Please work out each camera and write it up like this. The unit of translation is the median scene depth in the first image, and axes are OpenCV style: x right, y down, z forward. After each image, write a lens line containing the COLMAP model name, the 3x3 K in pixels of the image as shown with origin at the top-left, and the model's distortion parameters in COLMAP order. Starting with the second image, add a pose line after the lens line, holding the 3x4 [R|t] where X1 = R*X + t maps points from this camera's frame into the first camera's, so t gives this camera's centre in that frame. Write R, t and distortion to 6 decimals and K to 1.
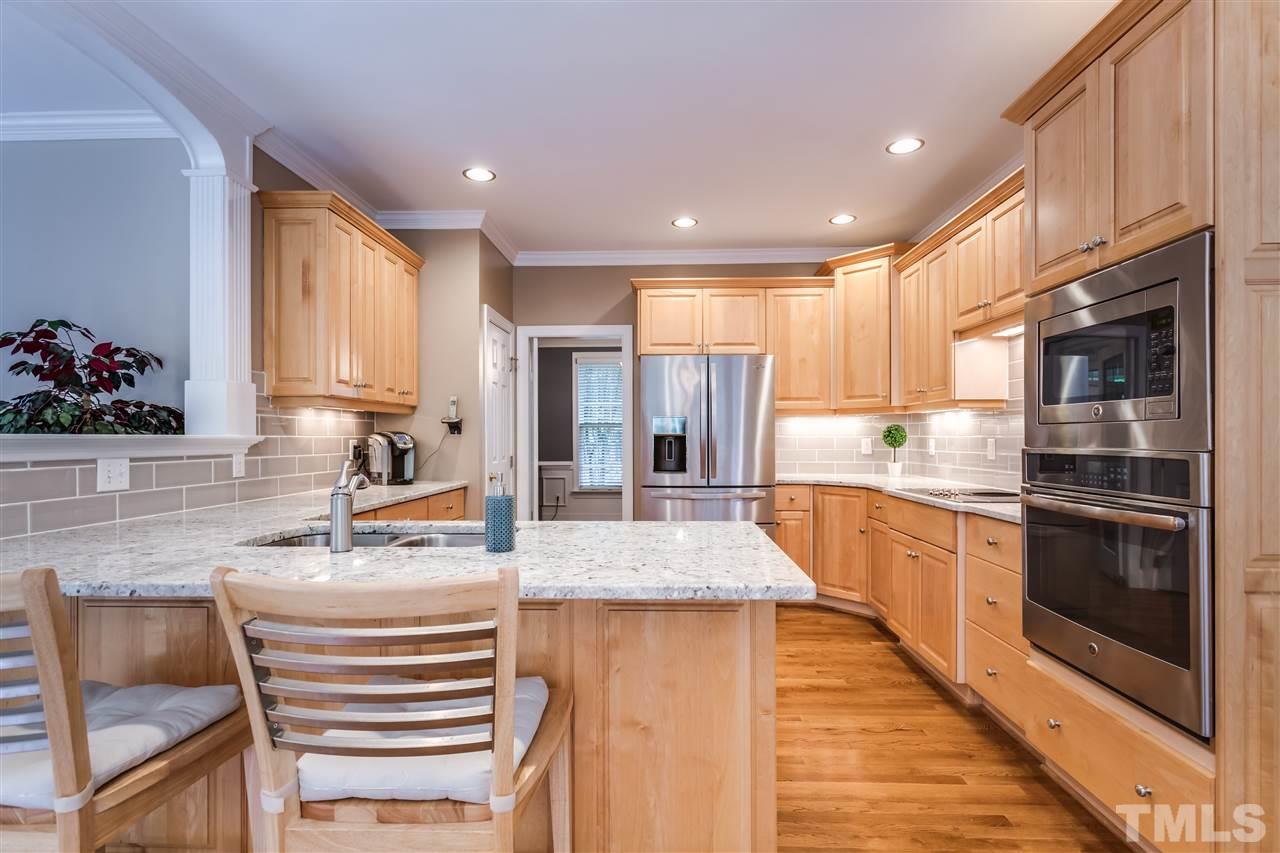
lens RADIAL K [[605.5, 0, 641.0], [0, 605.5, 437.9], [0, 0, 1]] dist [-0.001833, -0.000236]
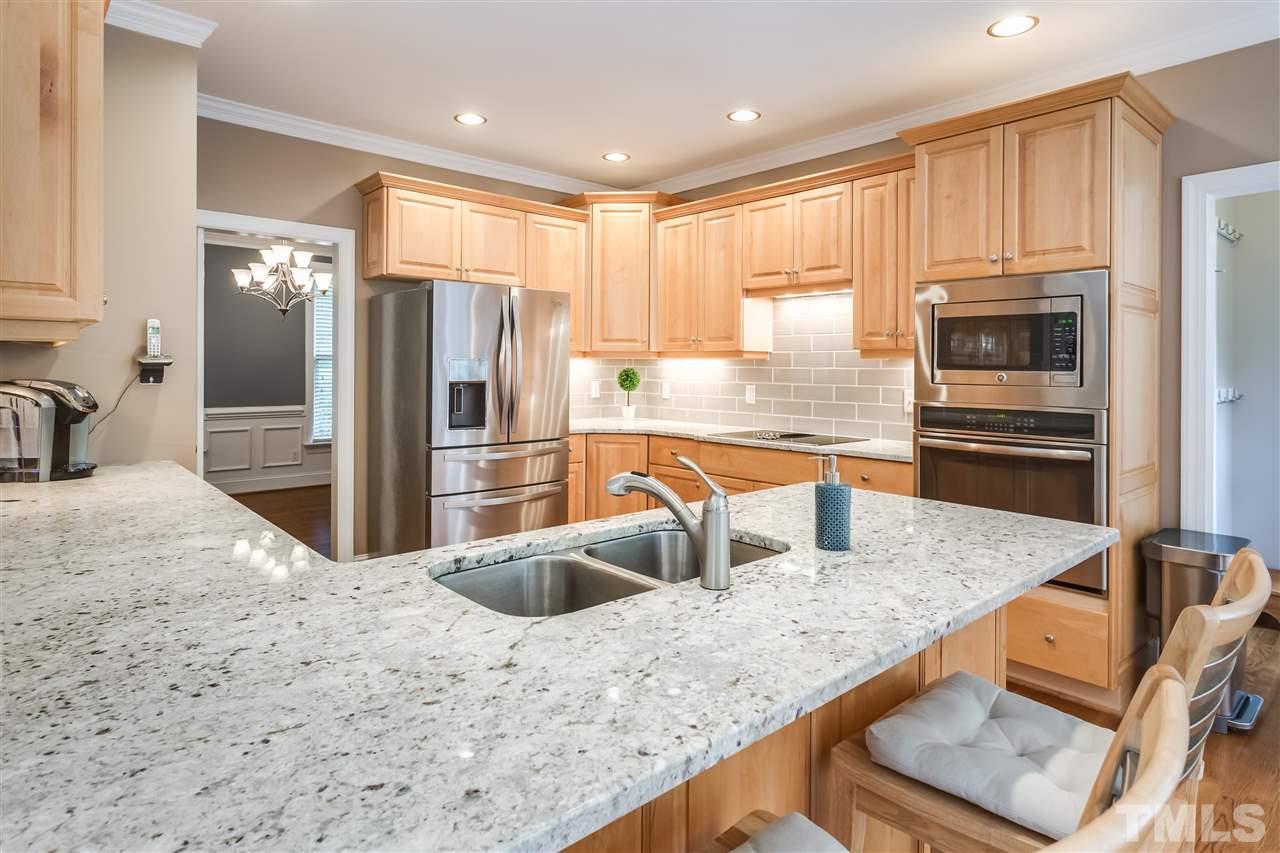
lens RADIAL K [[699.7, 0, 617.7], [0, 699.7, 365.3], [0, 0, 1]] dist [0.005005, 0.000877]
pose [[0.731570, 0.009986, 0.681694, -0.473431], [-0.010153, 0.999941, -0.003752, -0.027413], [-0.681691, -0.004177, 0.731628, 0.200923]]
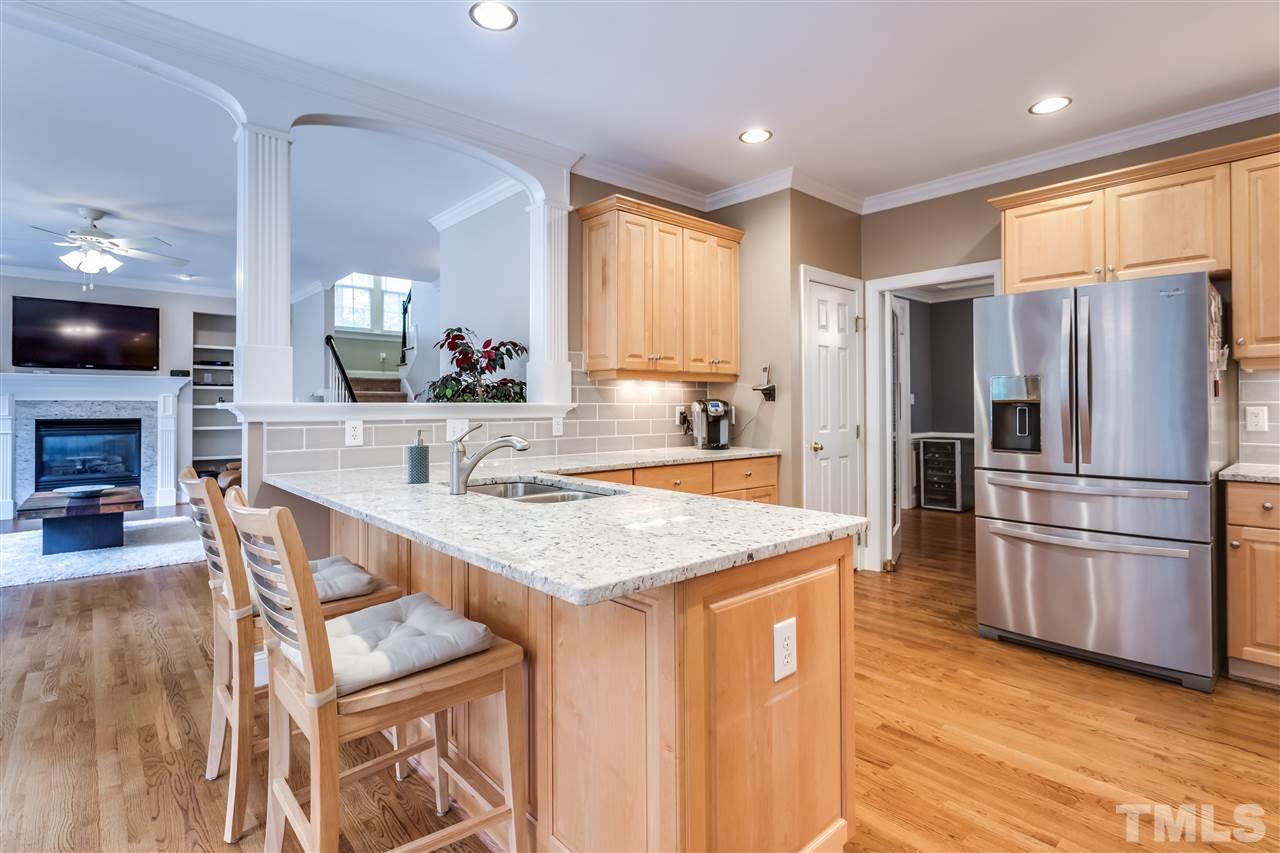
lens RADIAL K [[620.0, 0, 636.6], [0, 620.0, 401.5], [0, 0, 1]] dist [-0.001359, -0.000457]
pose [[0.692196, -0.004656, -0.721695, 0.295441], [-0.000044, 0.999979, -0.006494, 0.000848], [0.721710, 0.004527, 0.692181, 0.154731]]
